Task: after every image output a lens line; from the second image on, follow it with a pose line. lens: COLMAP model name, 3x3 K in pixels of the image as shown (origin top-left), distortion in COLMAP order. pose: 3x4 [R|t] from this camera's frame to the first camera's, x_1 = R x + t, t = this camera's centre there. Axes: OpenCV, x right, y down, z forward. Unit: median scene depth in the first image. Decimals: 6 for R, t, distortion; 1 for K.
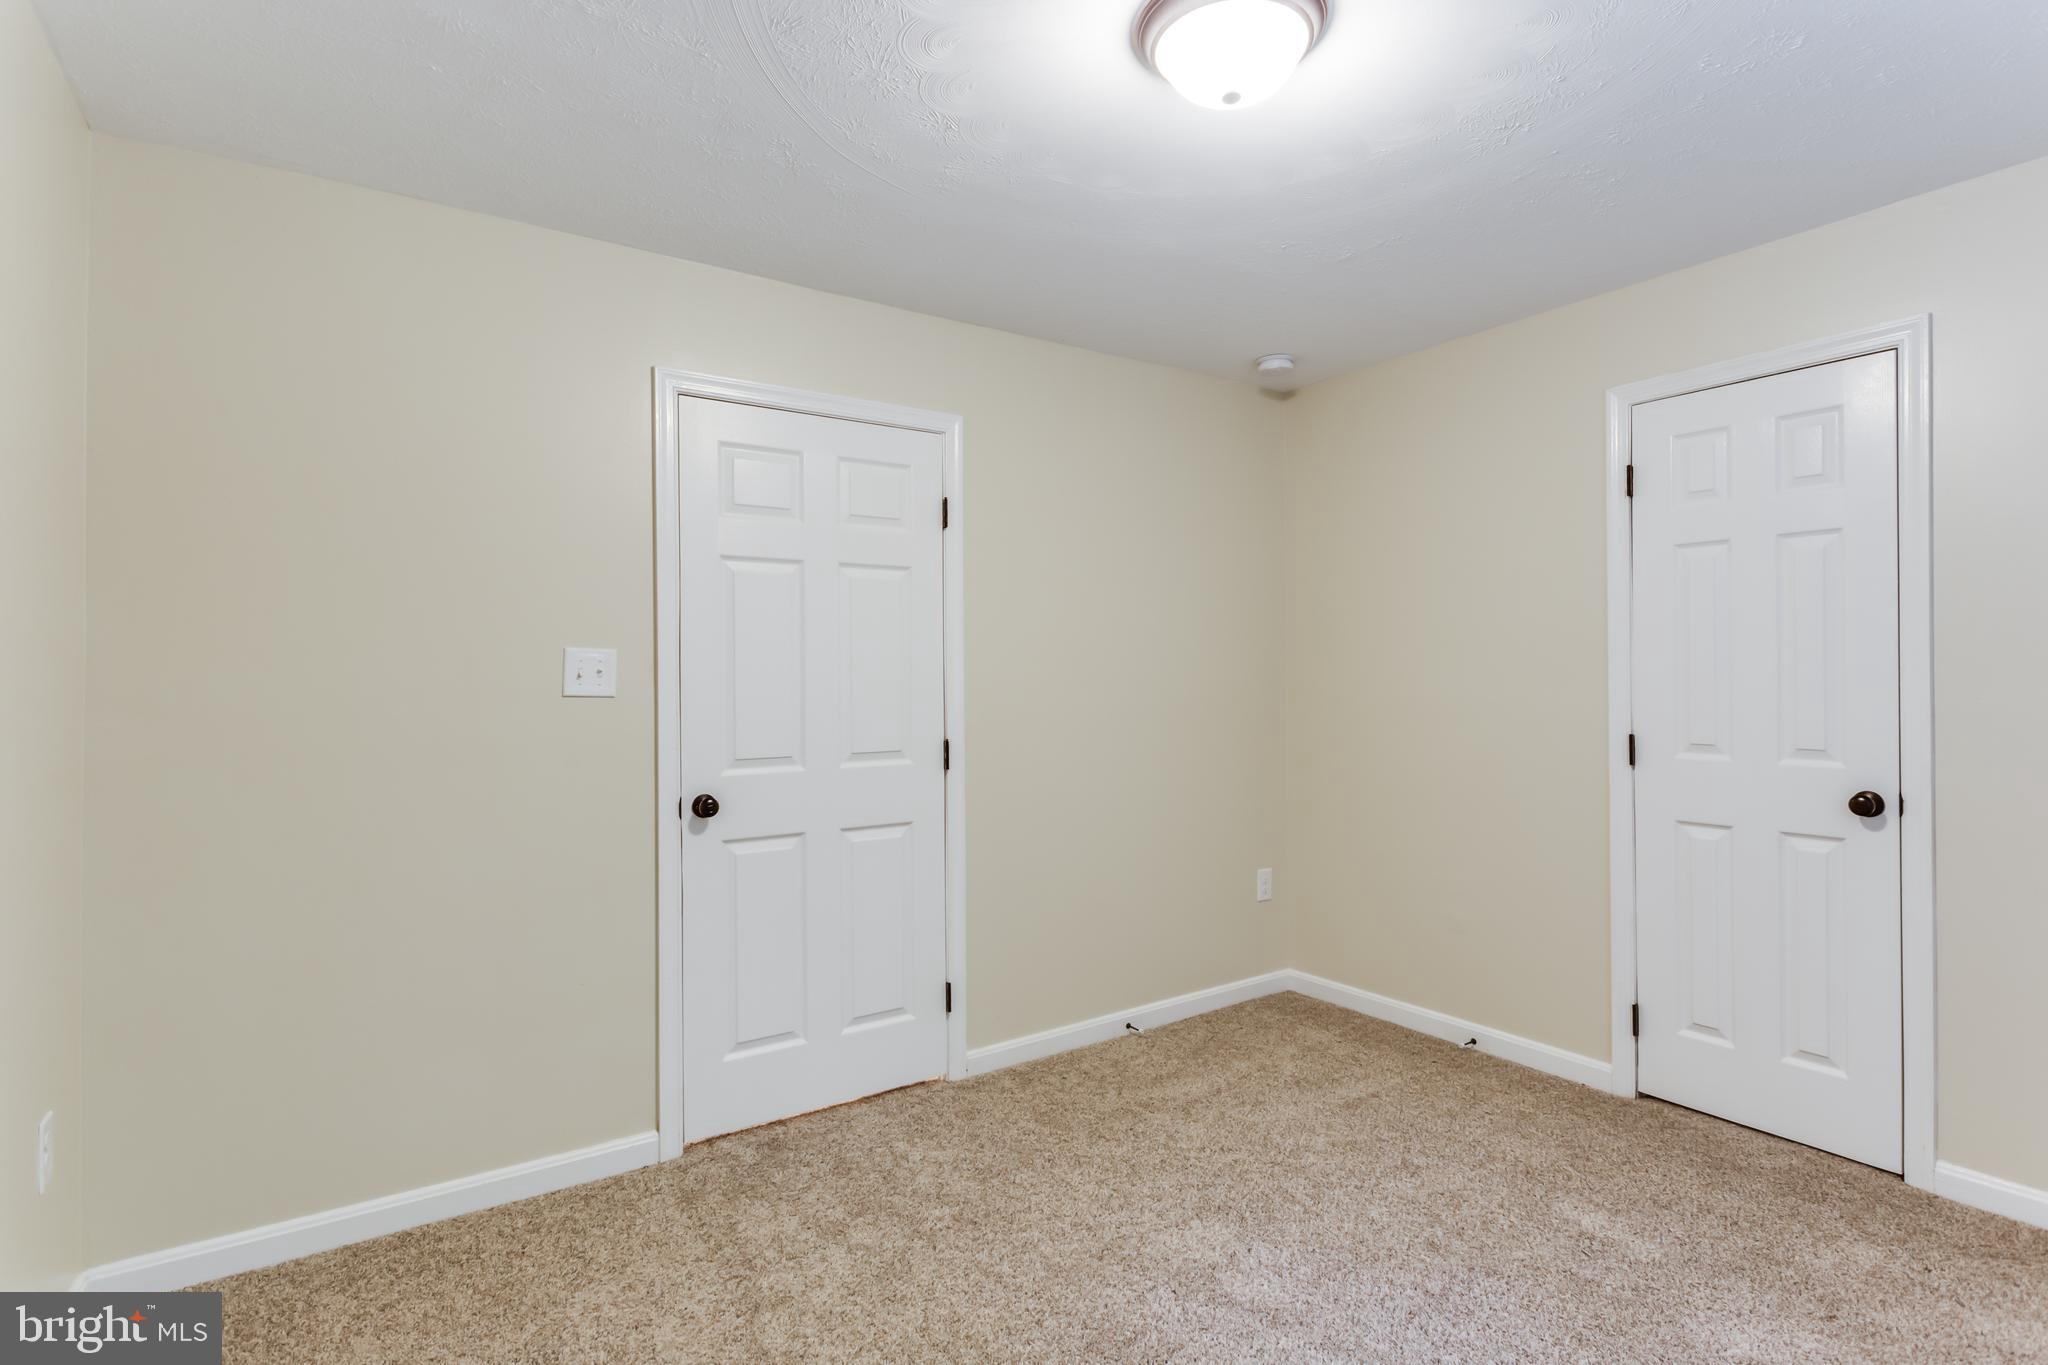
lens RADIAL K [[981.1, 0, 1016.4], [0, 981.1, 673.1], [0, 0, 1]] dist [0.004156, -0.000694]
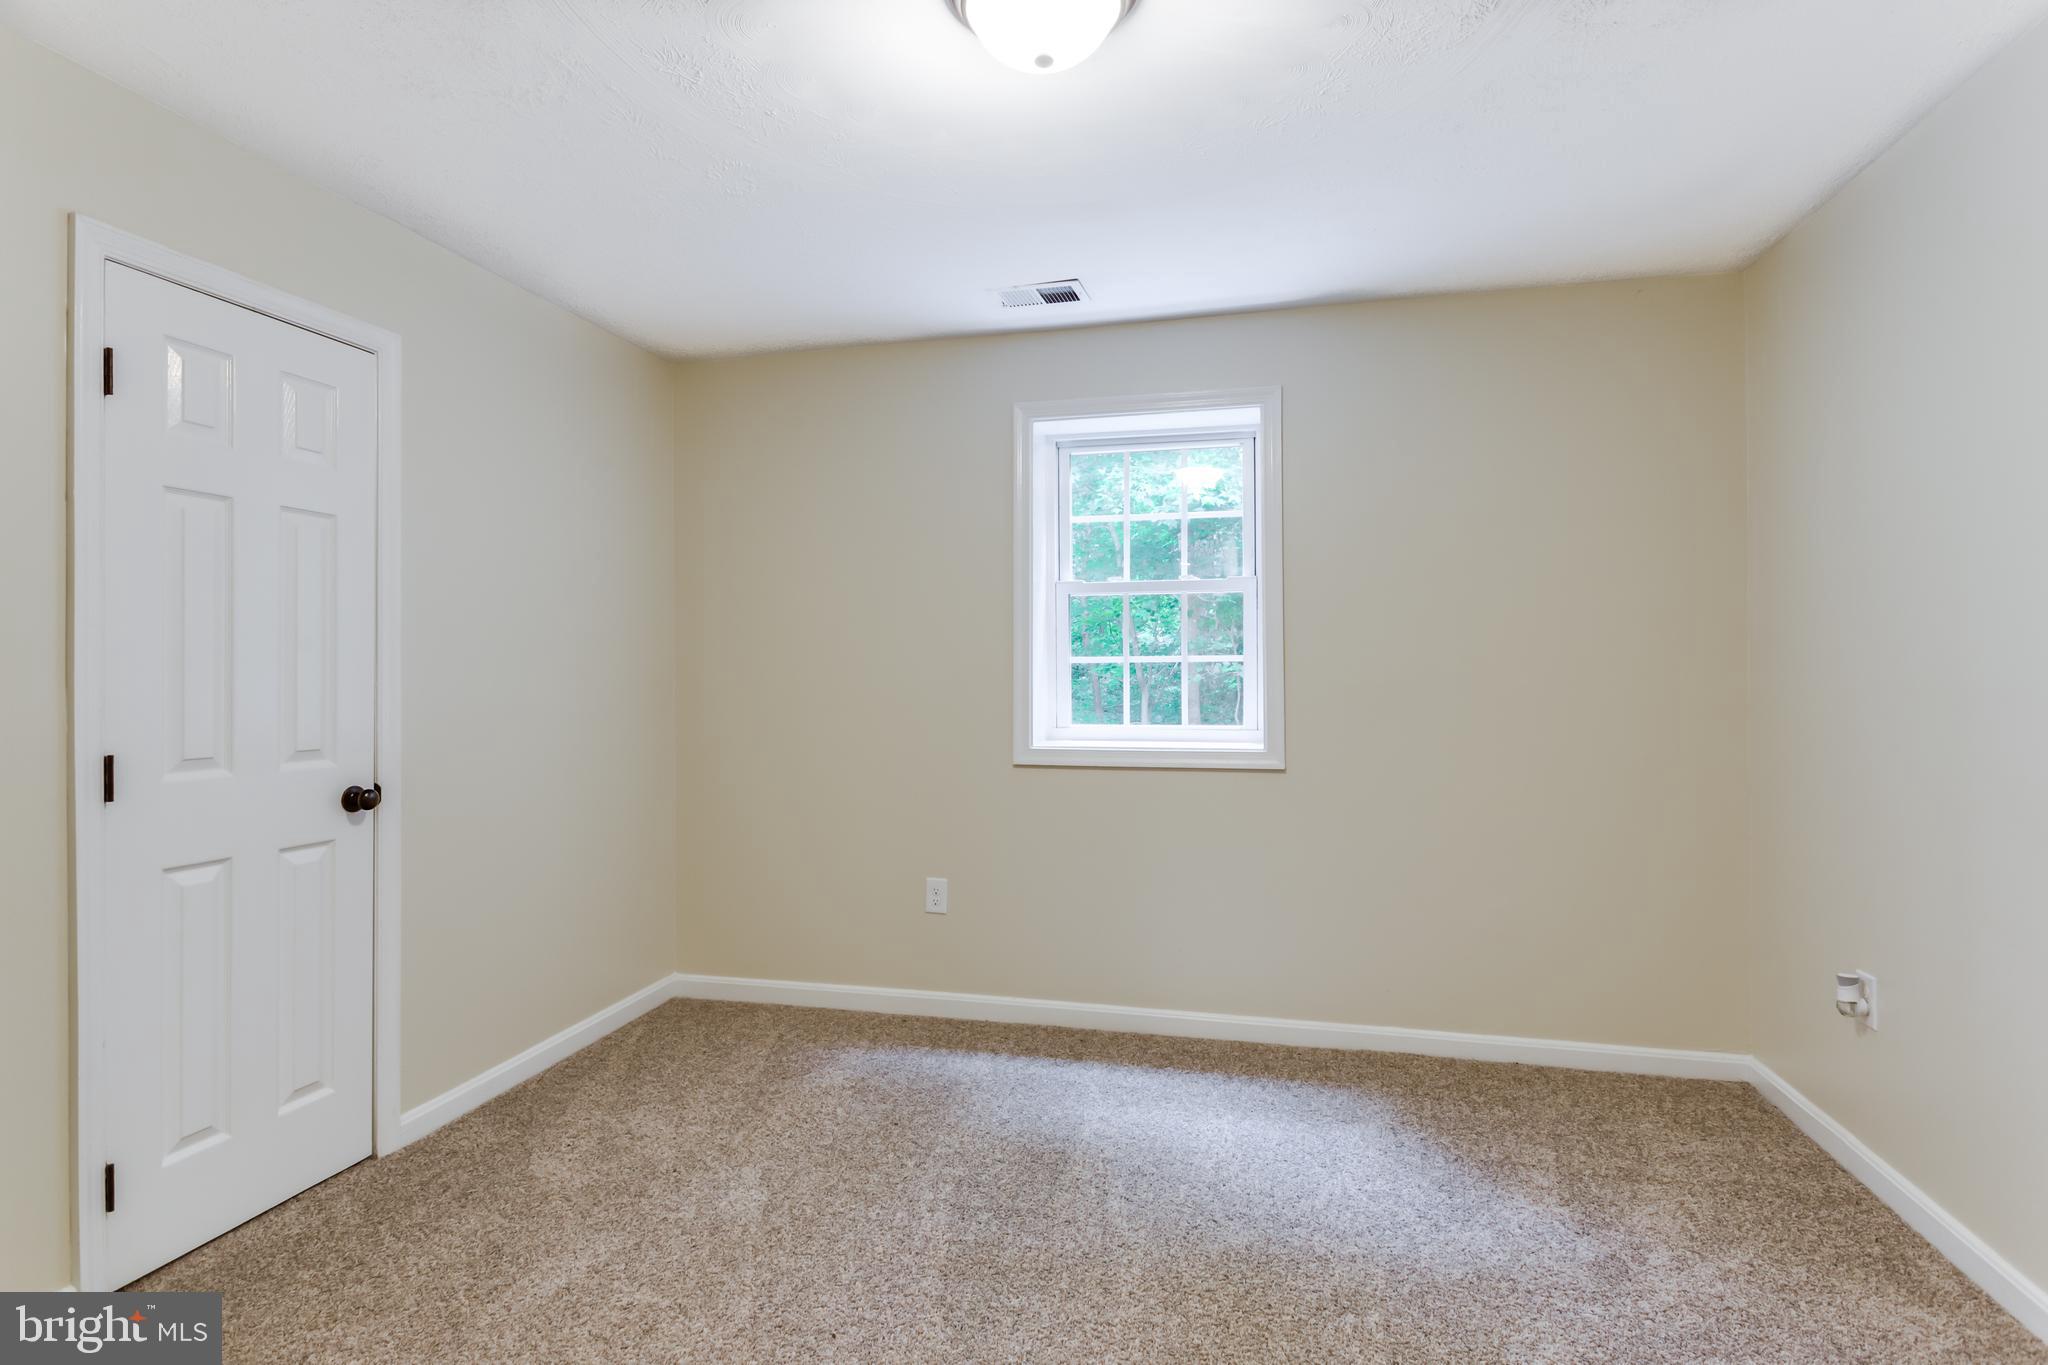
lens RADIAL K [[1010.2, 0, 1029.1], [0, 1010.2, 667.5], [0, 0, 1]] dist [0.012853, -0.000543]
pose [[-0.660992, 0.017141, 0.750197, -0.356733], [0.009372, 0.999850, -0.014588, 0.022282], [-0.750334, -0.002611, -0.661054, 1.171517]]
